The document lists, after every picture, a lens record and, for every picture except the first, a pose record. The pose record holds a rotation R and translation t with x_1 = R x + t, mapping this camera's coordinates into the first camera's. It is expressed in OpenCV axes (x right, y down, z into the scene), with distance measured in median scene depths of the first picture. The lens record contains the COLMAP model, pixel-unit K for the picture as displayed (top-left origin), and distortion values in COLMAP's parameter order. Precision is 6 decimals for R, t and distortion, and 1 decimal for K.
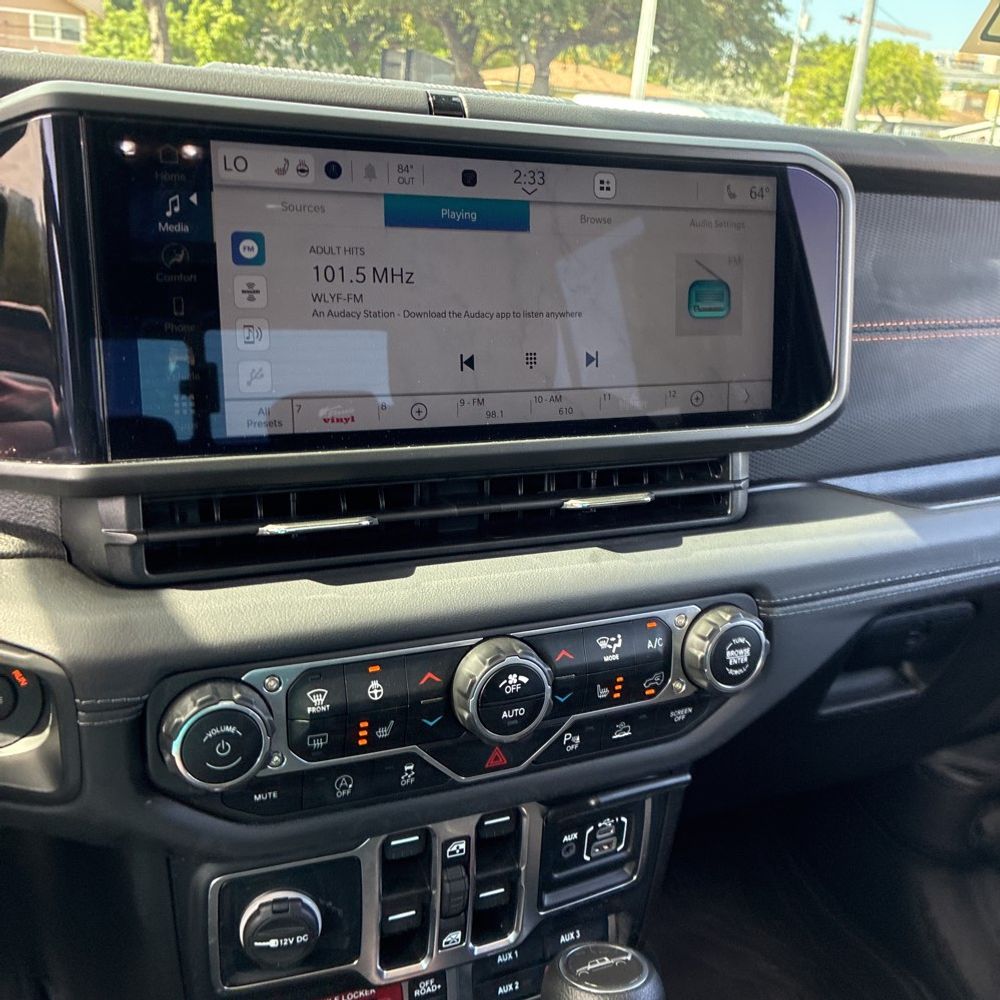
lens RADIAL K [[1018.3, 0, 501.7], [0, 1018.3, 500.1], [0, 0, 1]] dist [0.031902, -0.025437]
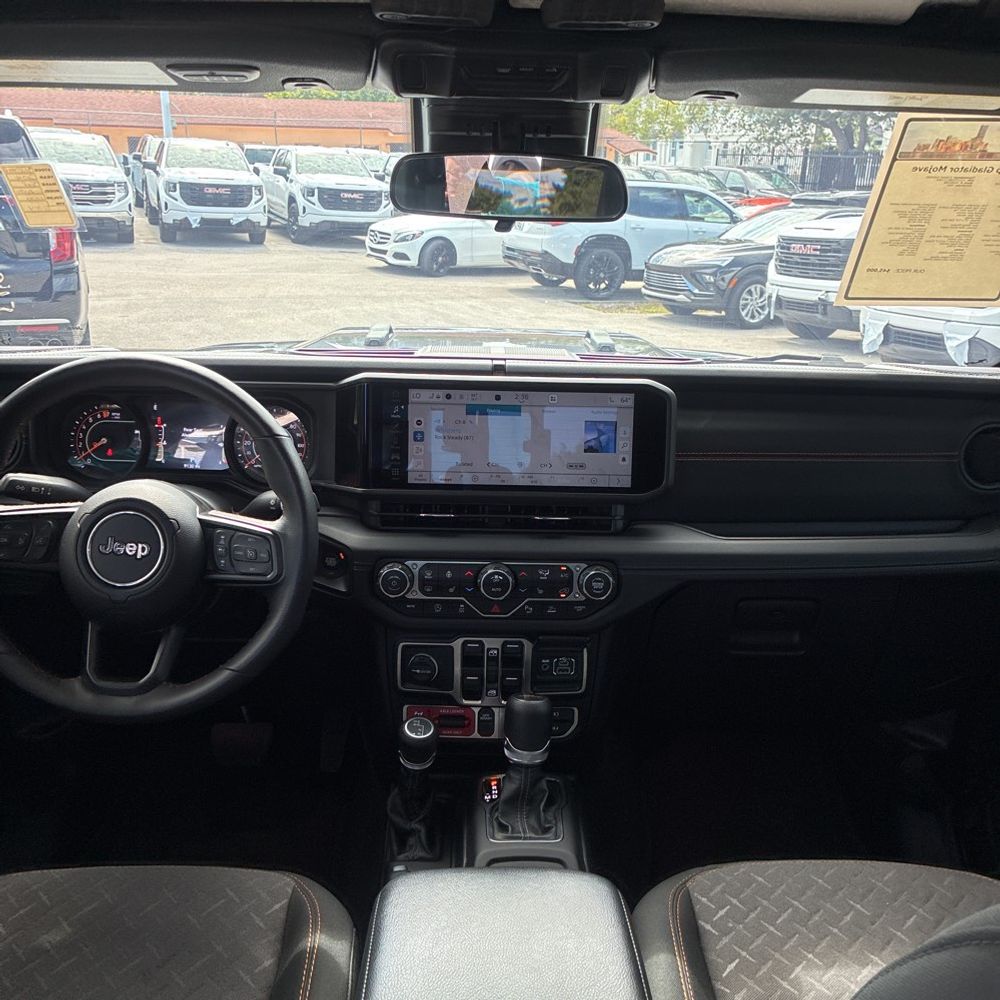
lens RADIAL K [[1018.3, 0, 501.7], [0, 1018.3, 500.1], [0, 0, 1]] dist [0.031902, -0.025437]
pose [[0.923150, 0.074654, -0.377122, 1.016611], [-0.094695, 0.994896, -0.034856, 0.061166], [0.372595, 0.067889, 0.925508, -1.517157]]
